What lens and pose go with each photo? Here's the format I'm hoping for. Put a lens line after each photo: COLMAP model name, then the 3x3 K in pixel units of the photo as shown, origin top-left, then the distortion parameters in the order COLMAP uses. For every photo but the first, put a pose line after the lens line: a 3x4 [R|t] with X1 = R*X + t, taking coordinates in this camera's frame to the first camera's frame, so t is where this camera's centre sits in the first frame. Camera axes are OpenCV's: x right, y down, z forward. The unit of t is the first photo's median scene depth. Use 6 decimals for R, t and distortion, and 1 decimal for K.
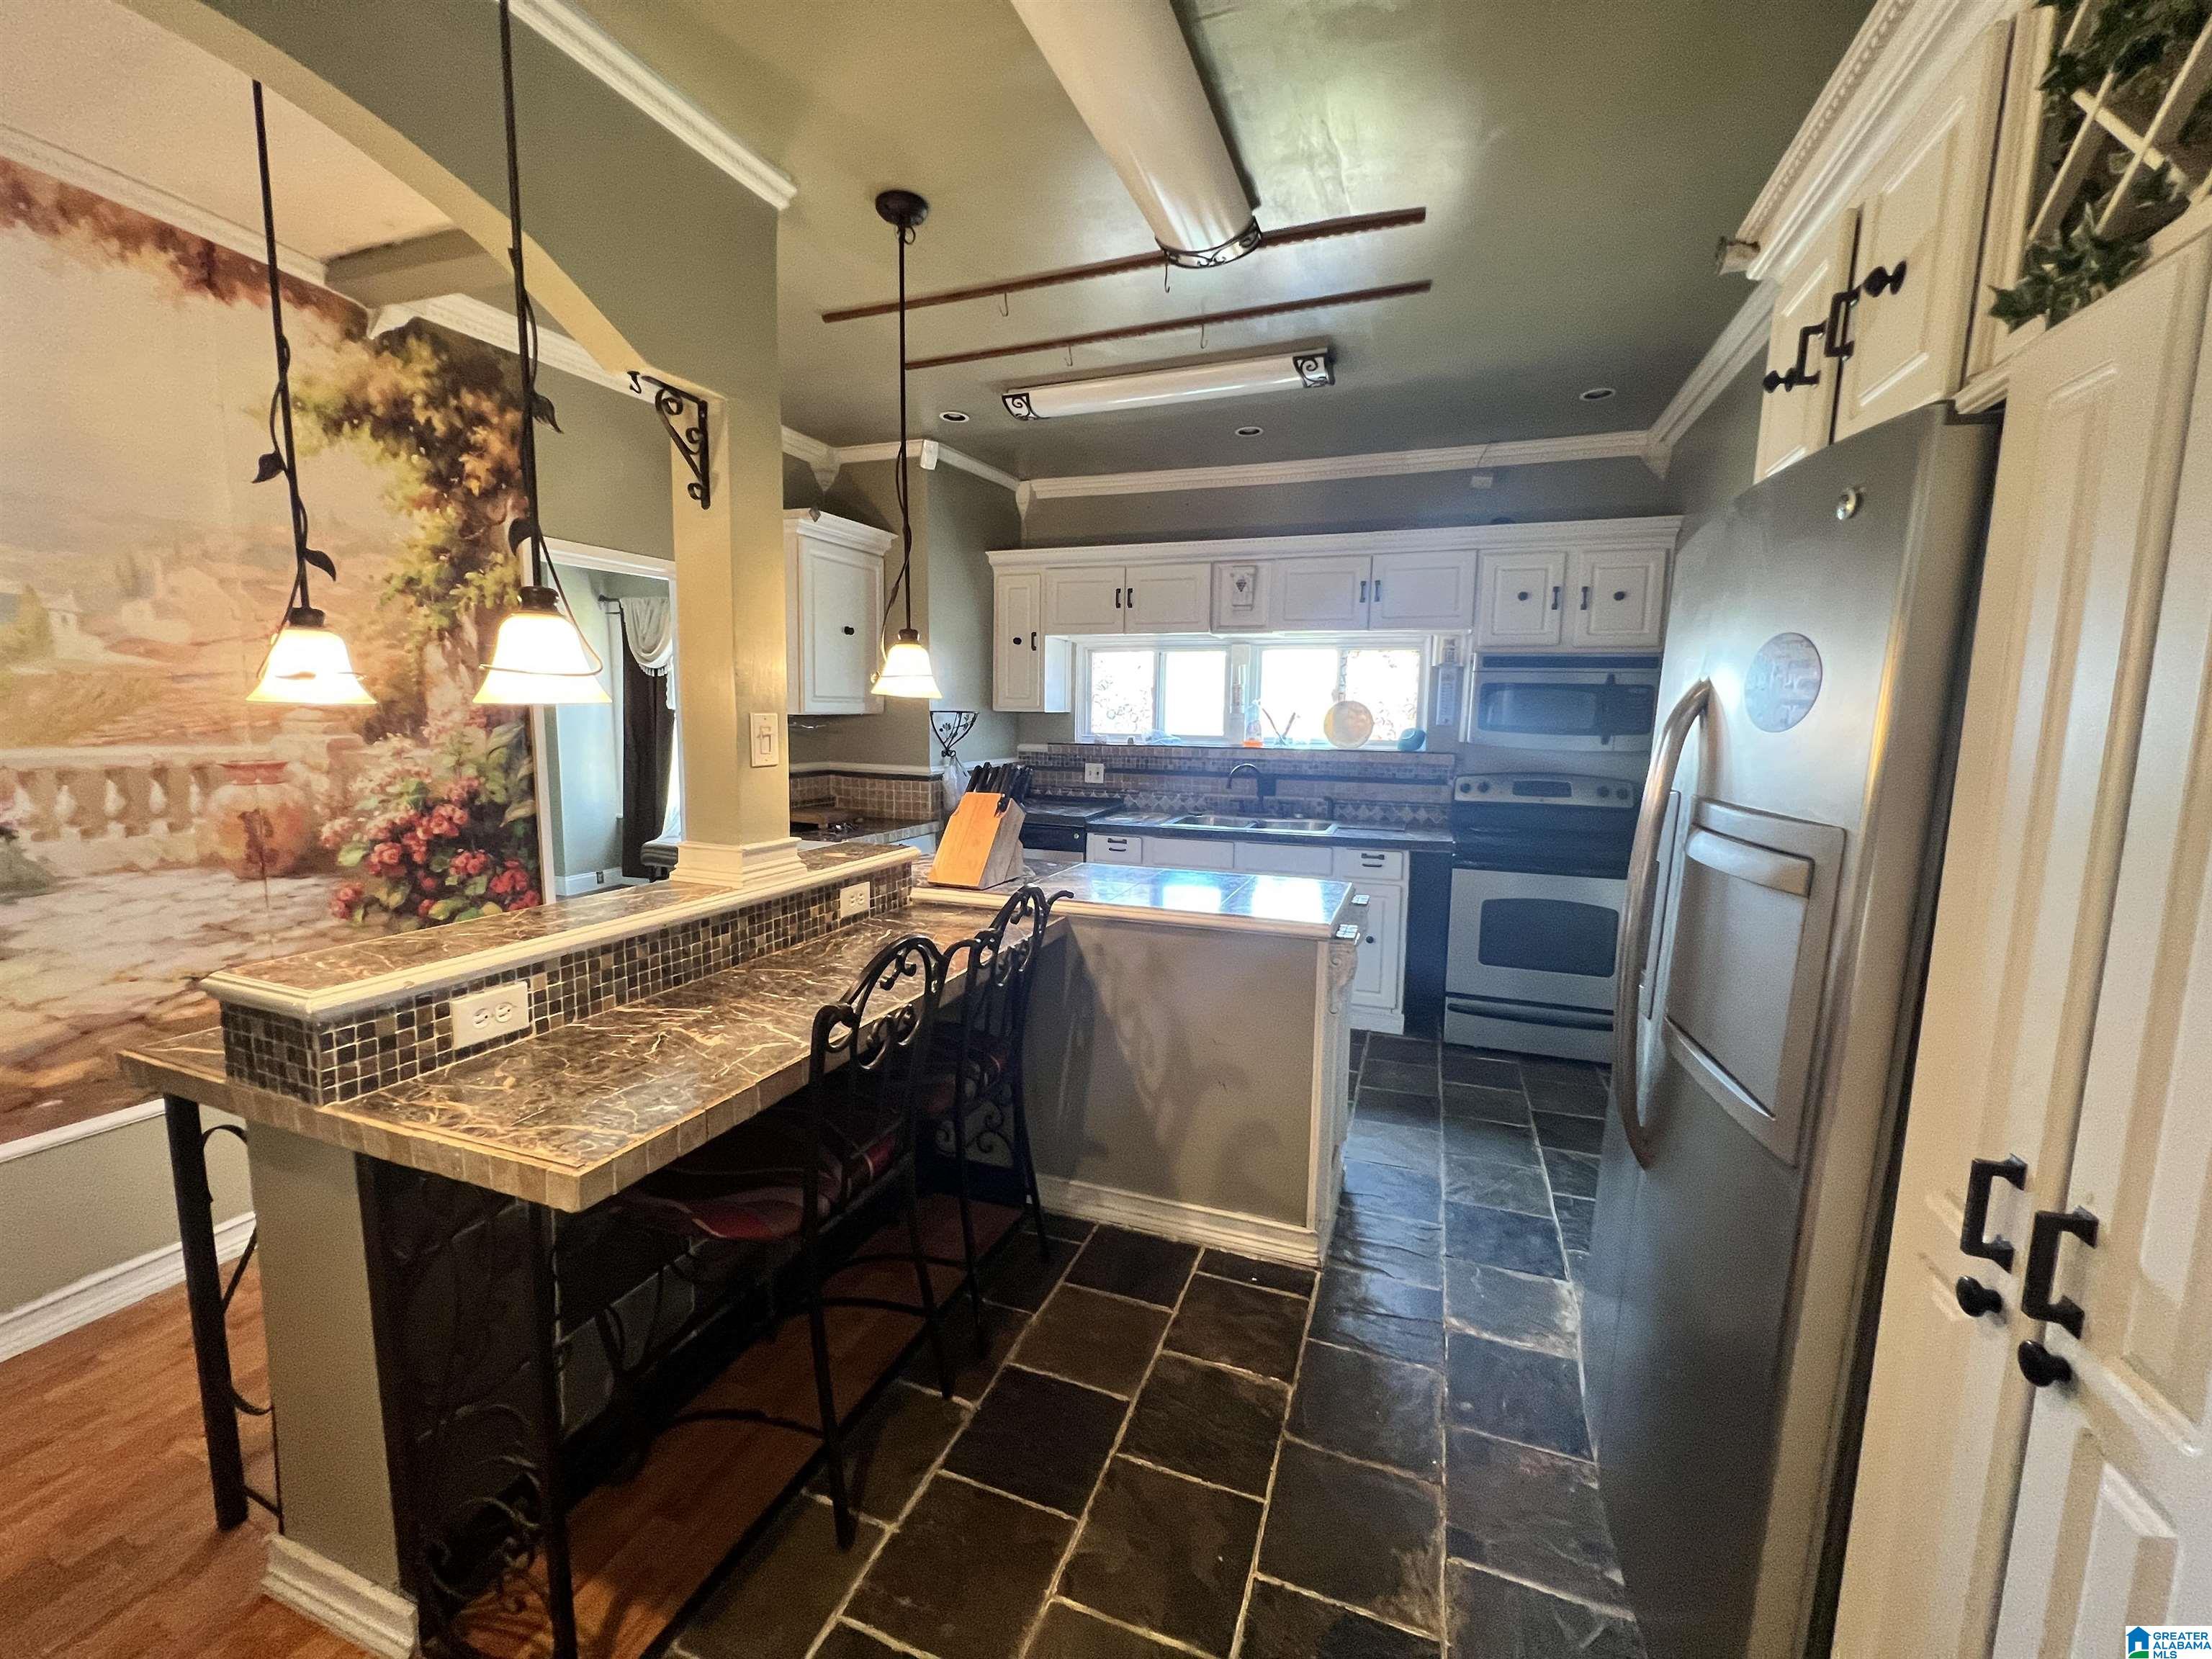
lens RADIAL K [[887.8, 0, 1107.9], [0, 887.8, 831.0], [0, 0, 1]] dist [-0.004377, 0.001511]
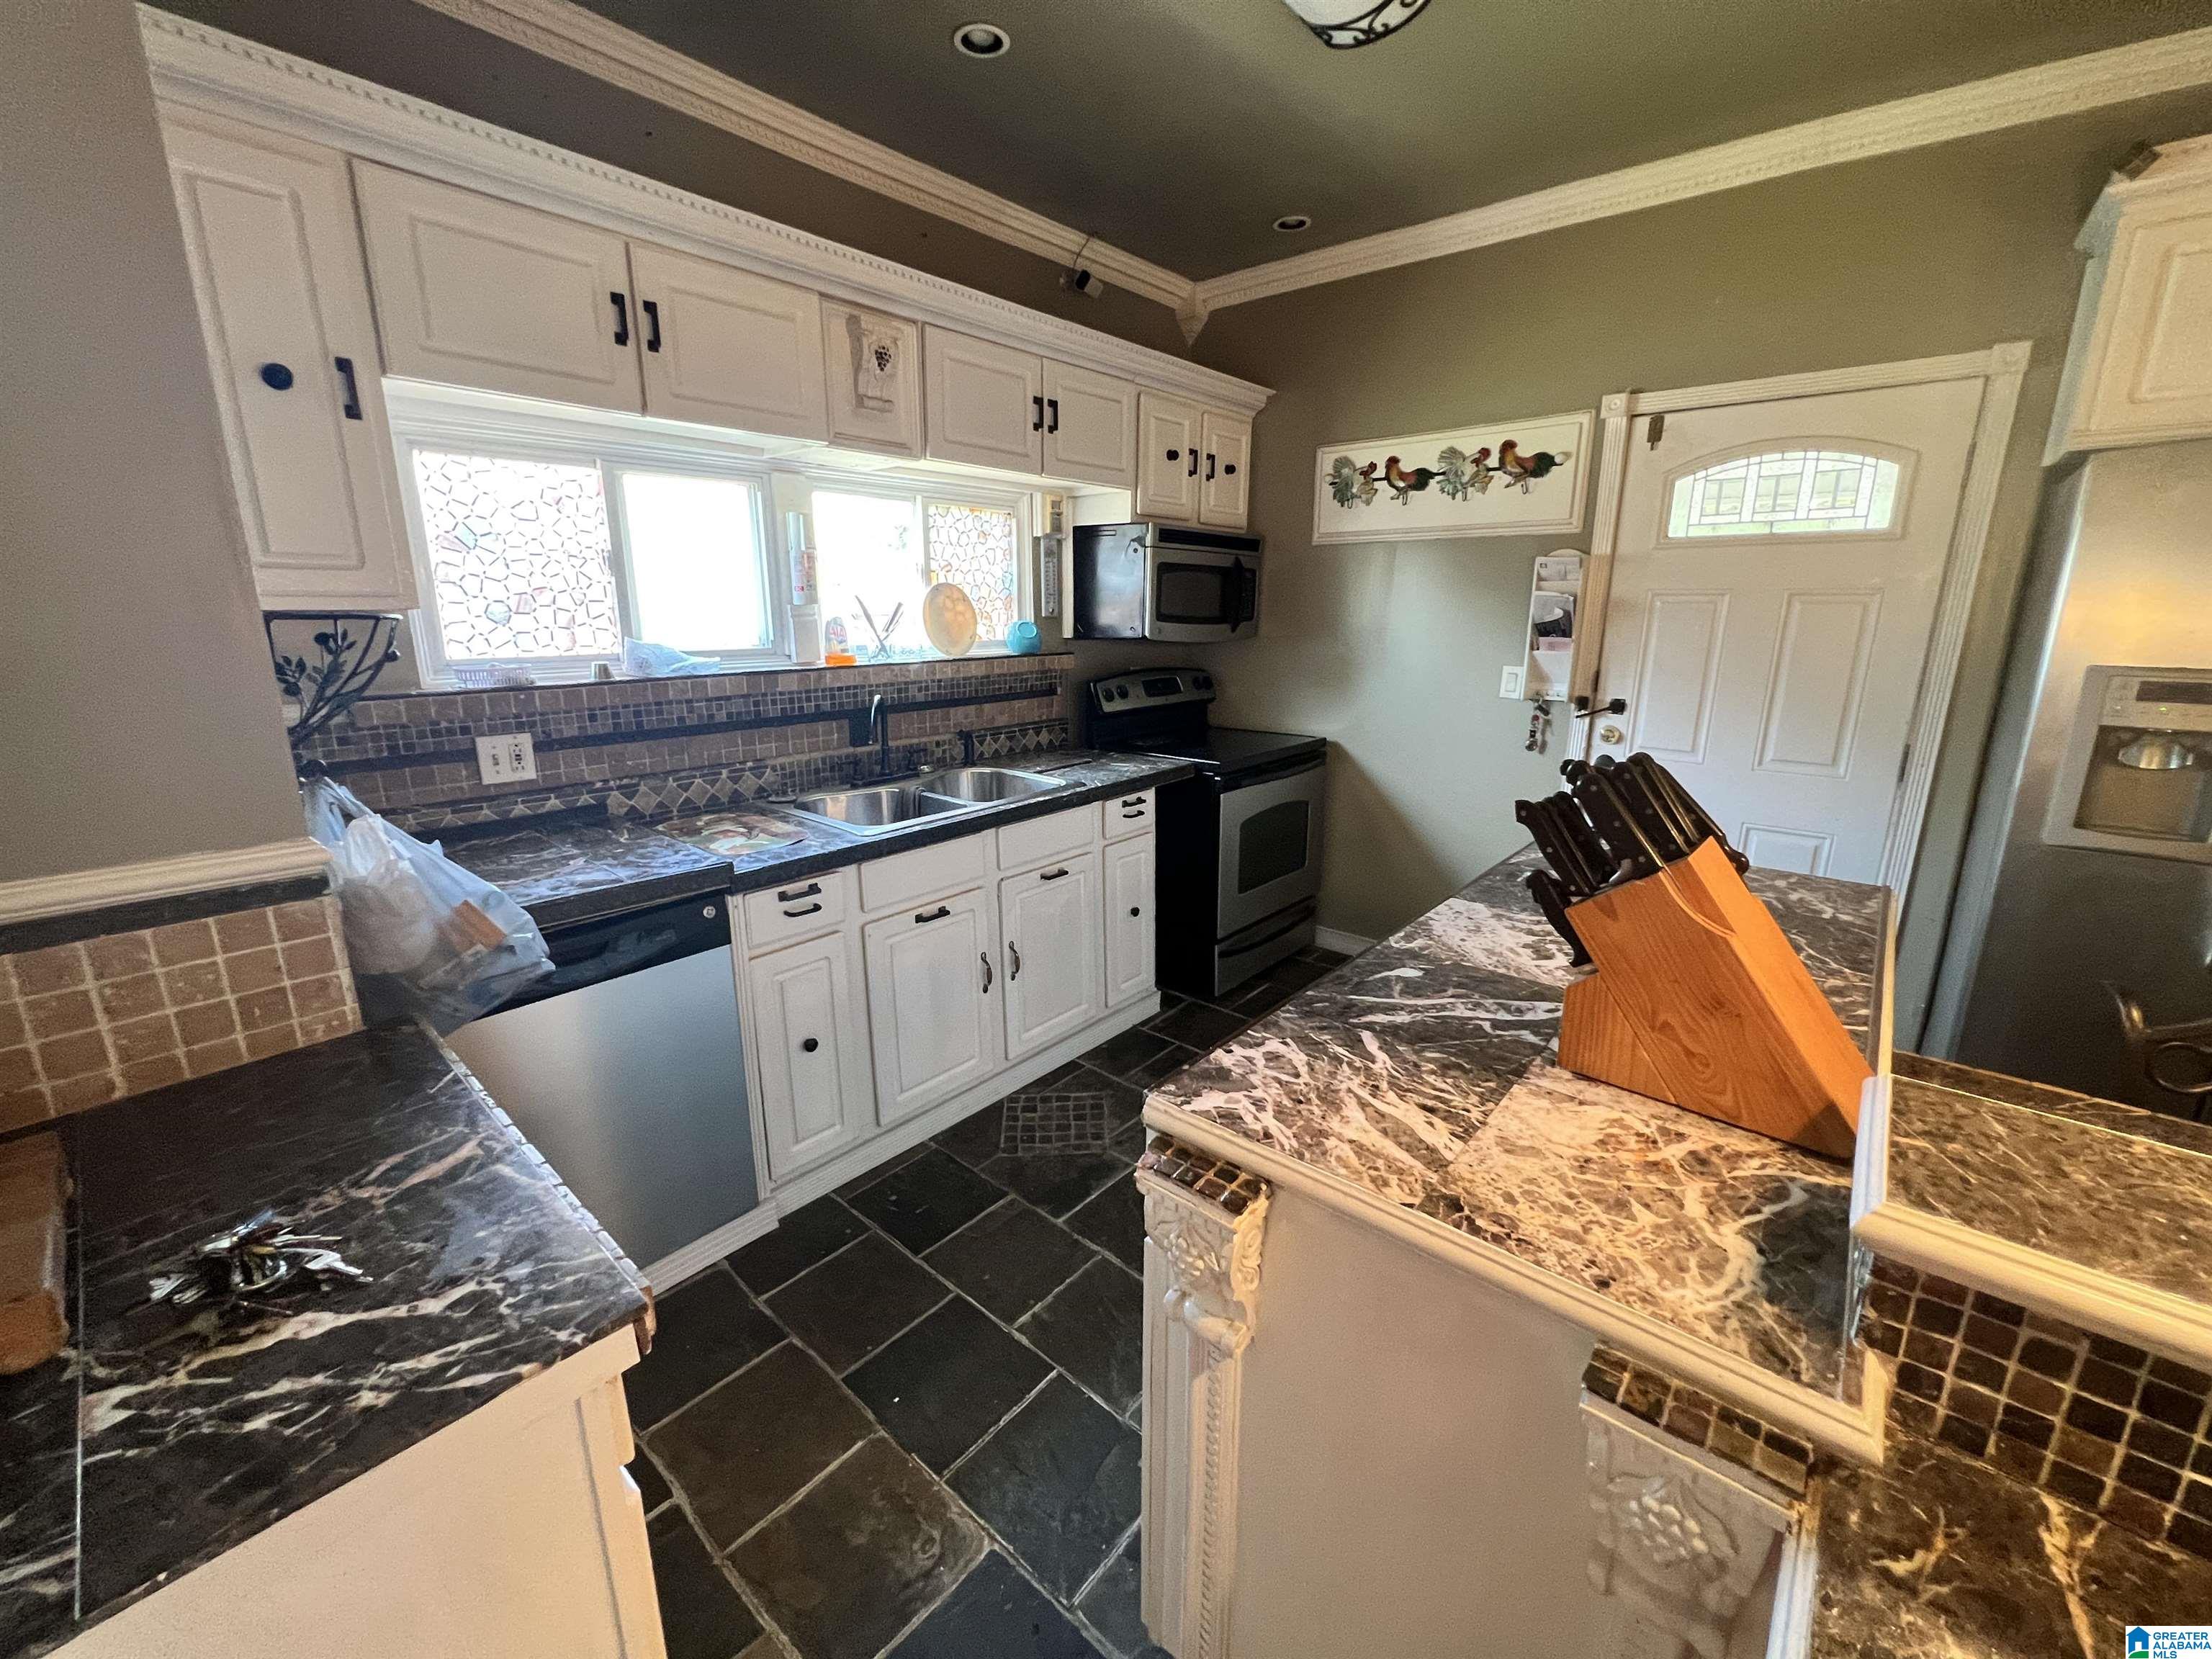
lens RADIAL K [[887.8, 0, 1108.0], [0, 887.8, 822.8], [0, 0, 1]] dist [-0.004377, 0.001511]
pose [[0.354616, -0.237232, 0.904416, -0.325263], [0.128876, 0.970447, 0.204021, -0.092873], [-0.926088, 0.044208, 0.374710, 0.649116]]
